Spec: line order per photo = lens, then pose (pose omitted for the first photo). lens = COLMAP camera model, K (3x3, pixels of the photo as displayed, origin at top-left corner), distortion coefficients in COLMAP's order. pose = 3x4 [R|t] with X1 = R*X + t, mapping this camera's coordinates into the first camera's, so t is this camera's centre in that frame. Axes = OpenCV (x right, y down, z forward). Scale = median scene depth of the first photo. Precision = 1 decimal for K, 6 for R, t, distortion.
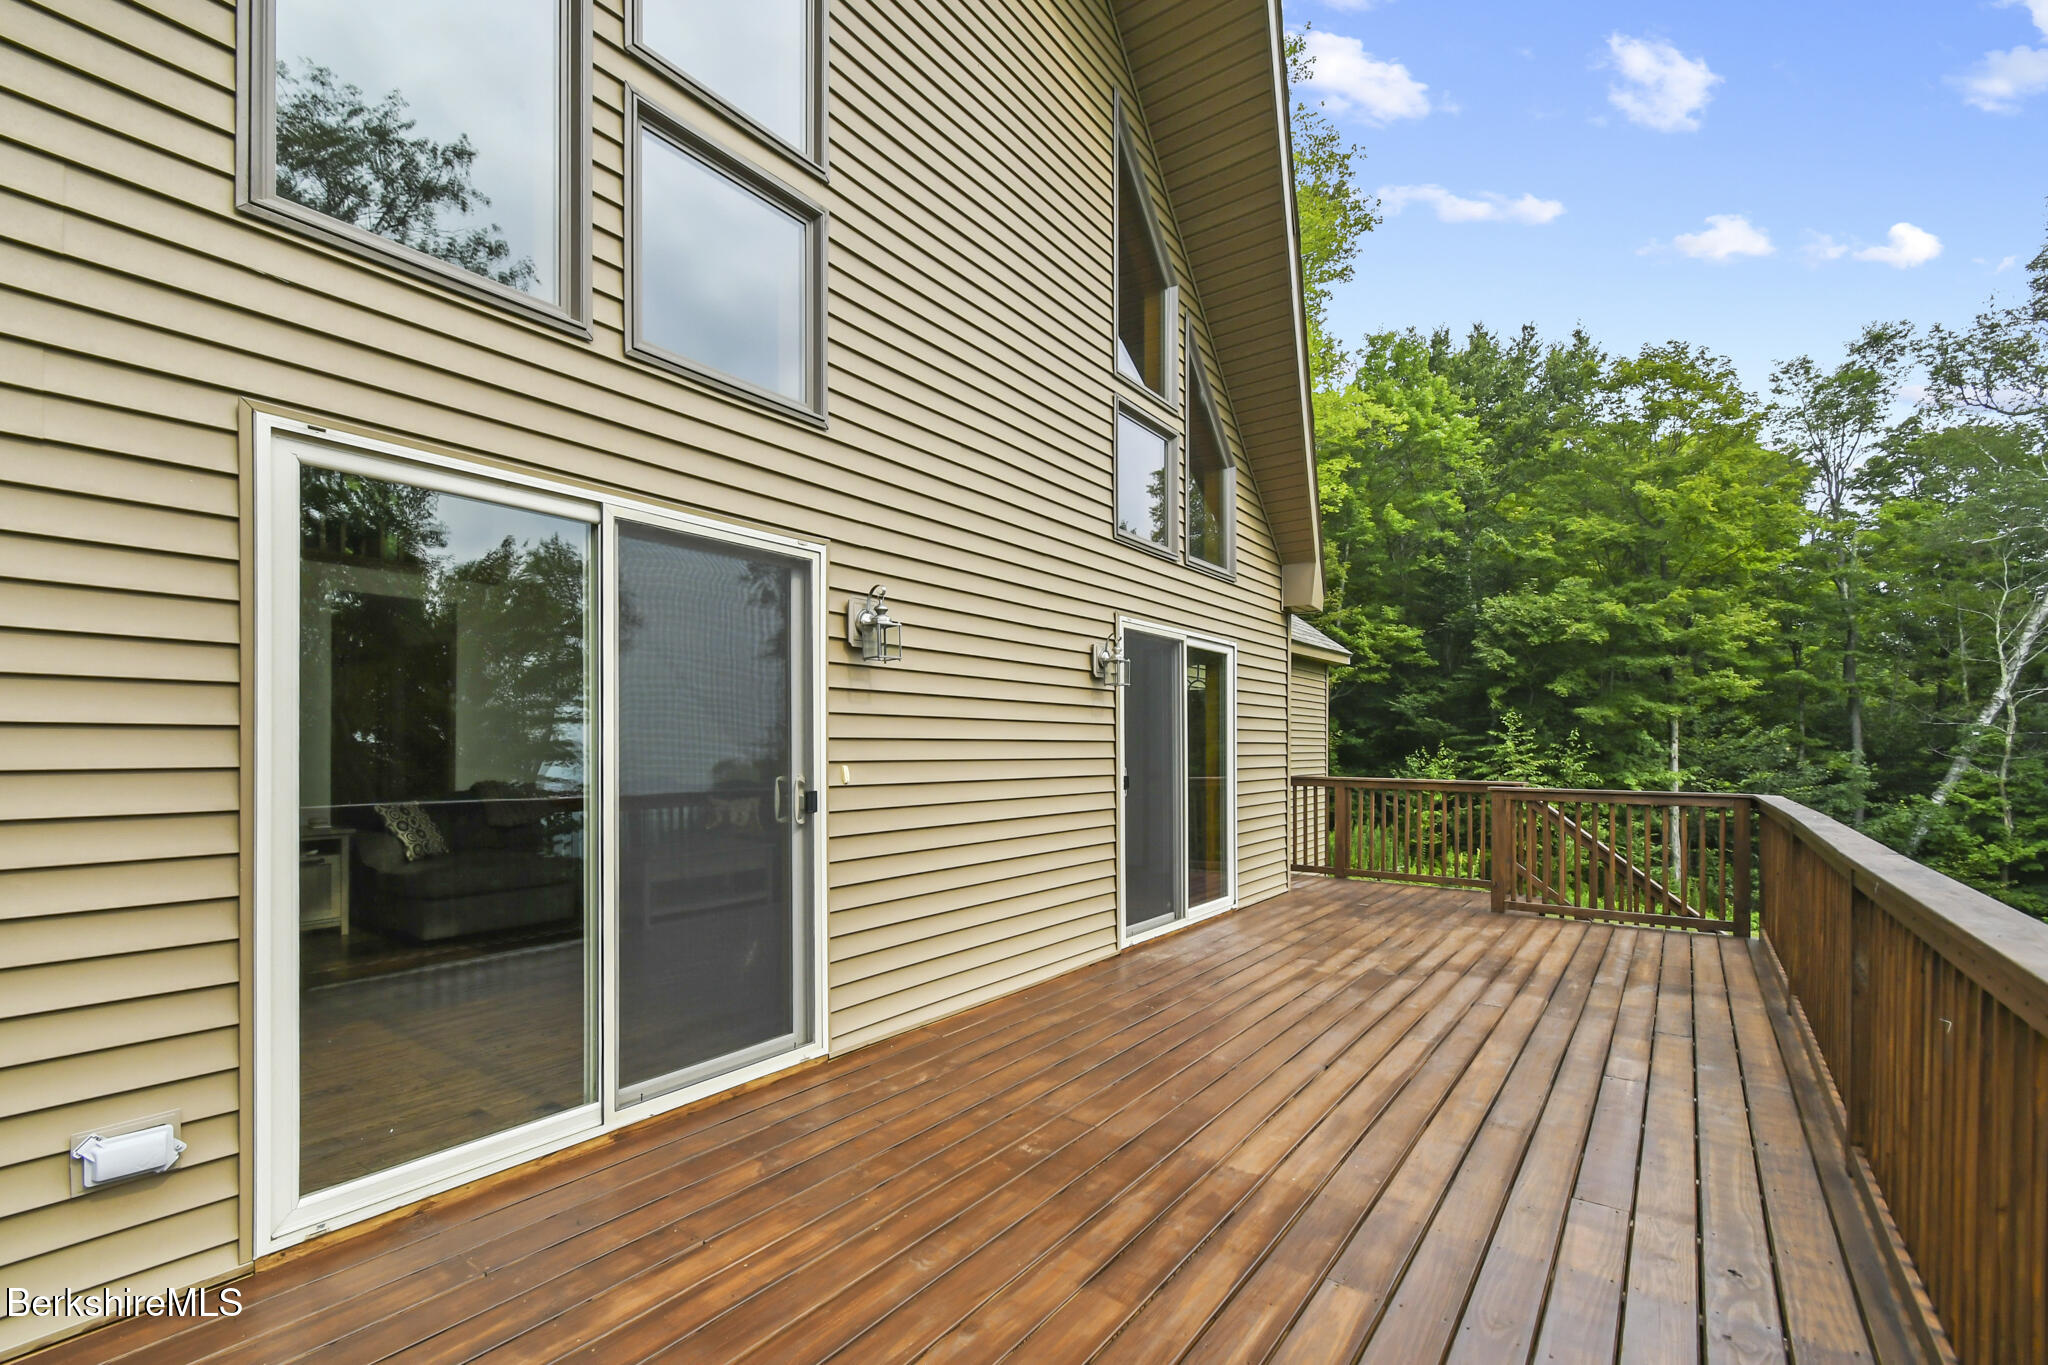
lens RADIAL K [[889.5, 0, 1010.1], [0, 889.5, 735.9], [0, 0, 1]] dist [0.010452, -0.002108]
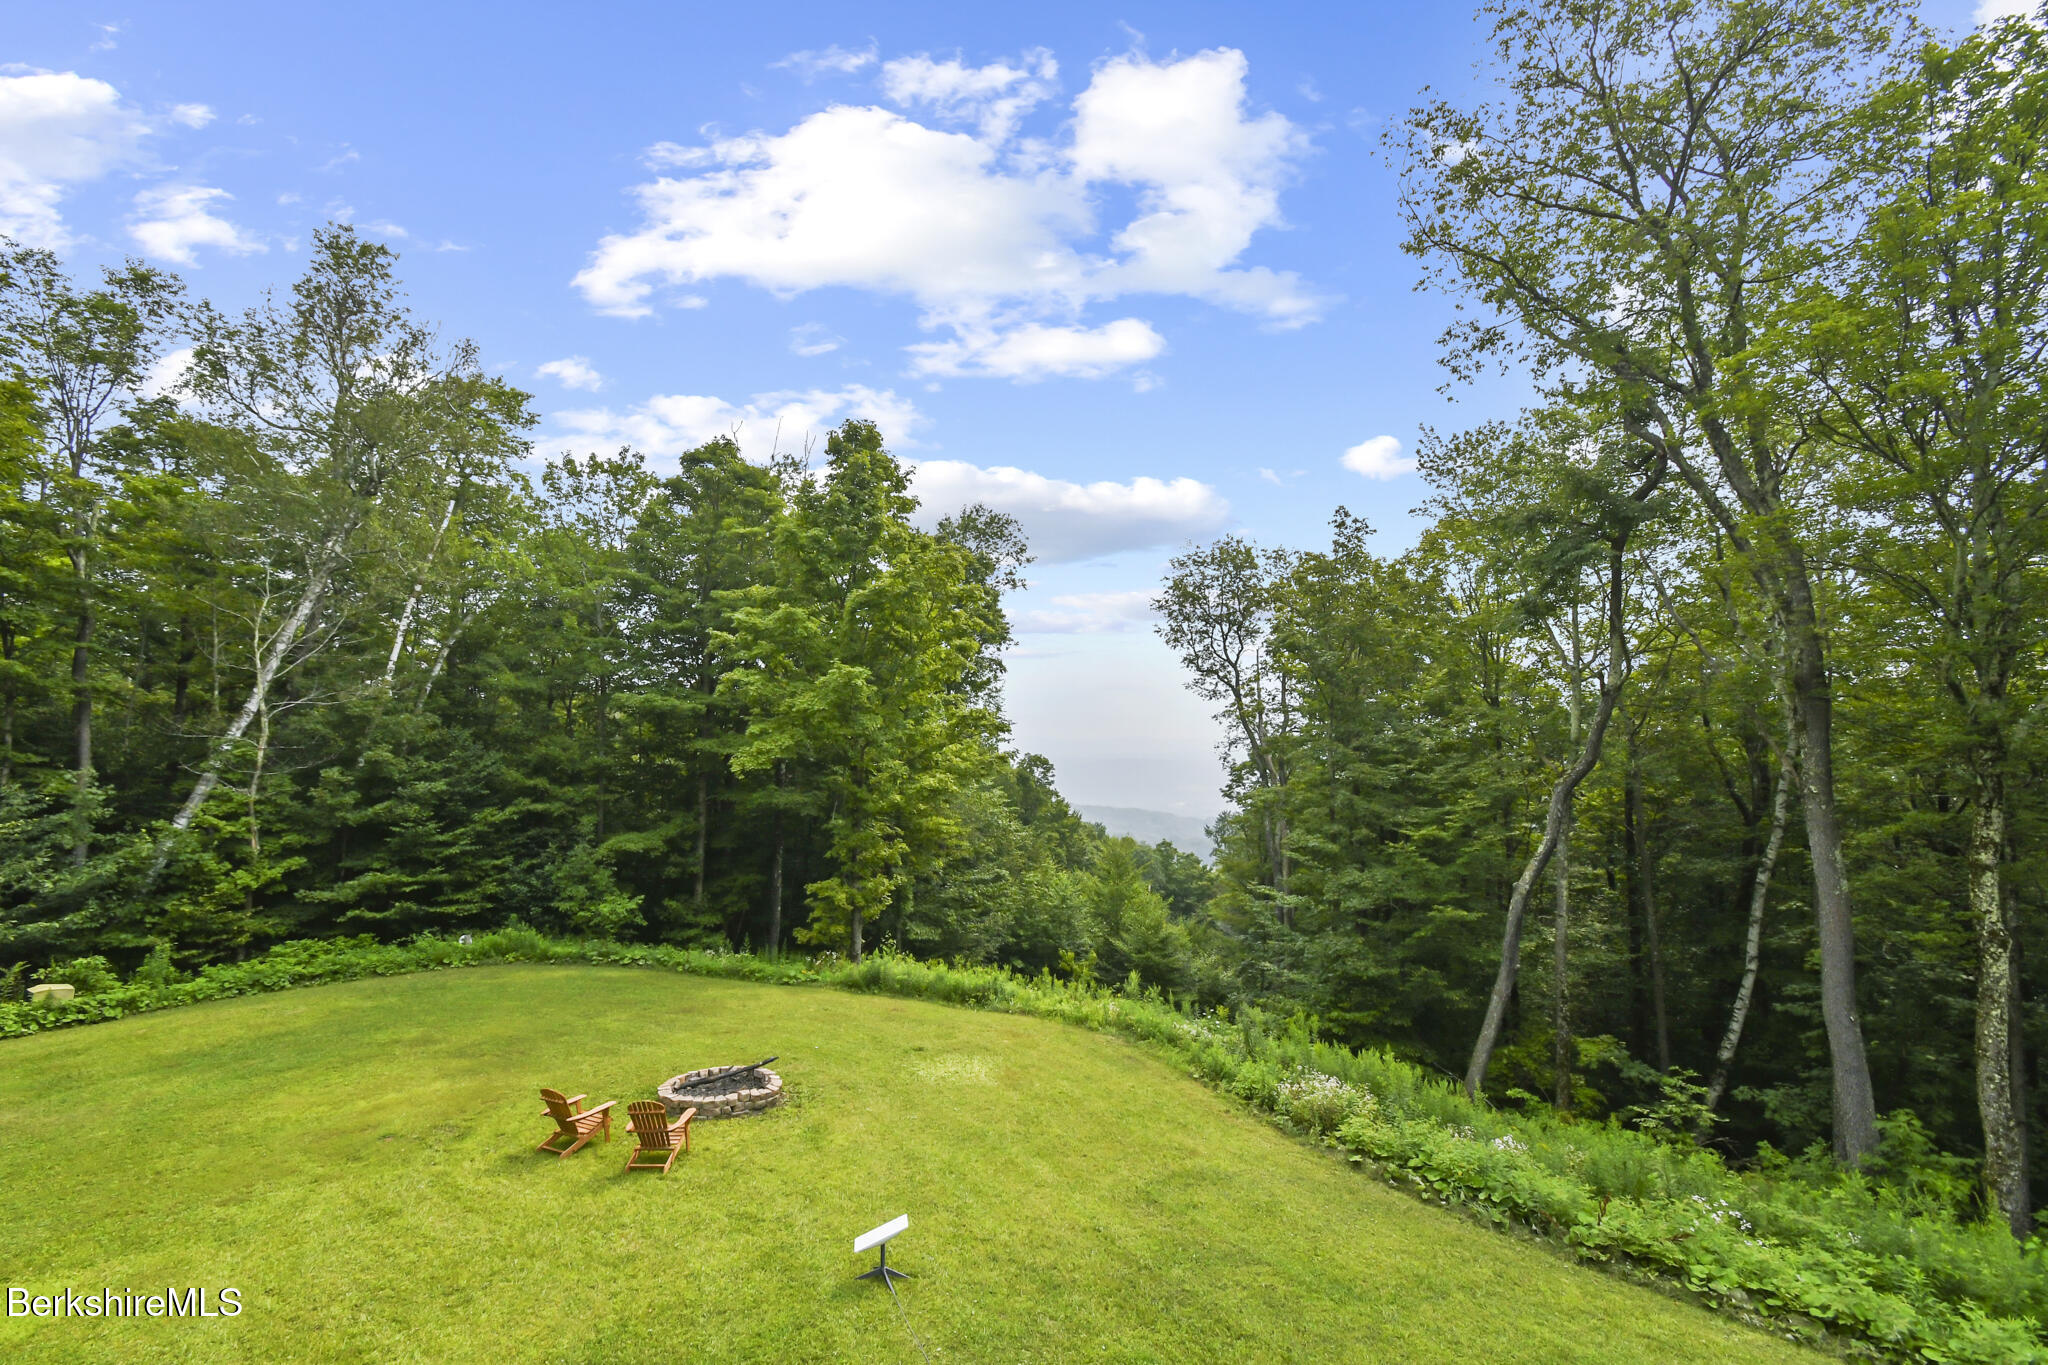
lens RADIAL K [[889.5, 0, 1030.4], [0, 889.5, 687.6], [0, 0, 1]] dist [0.010452, -0.002108]
pose [[-0.013869, 0.068661, 0.997544, 0.148818], [-0.002088, 0.997635, -0.068696, -0.002359], [-0.999902, -0.003035, -0.013693, 0.190713]]
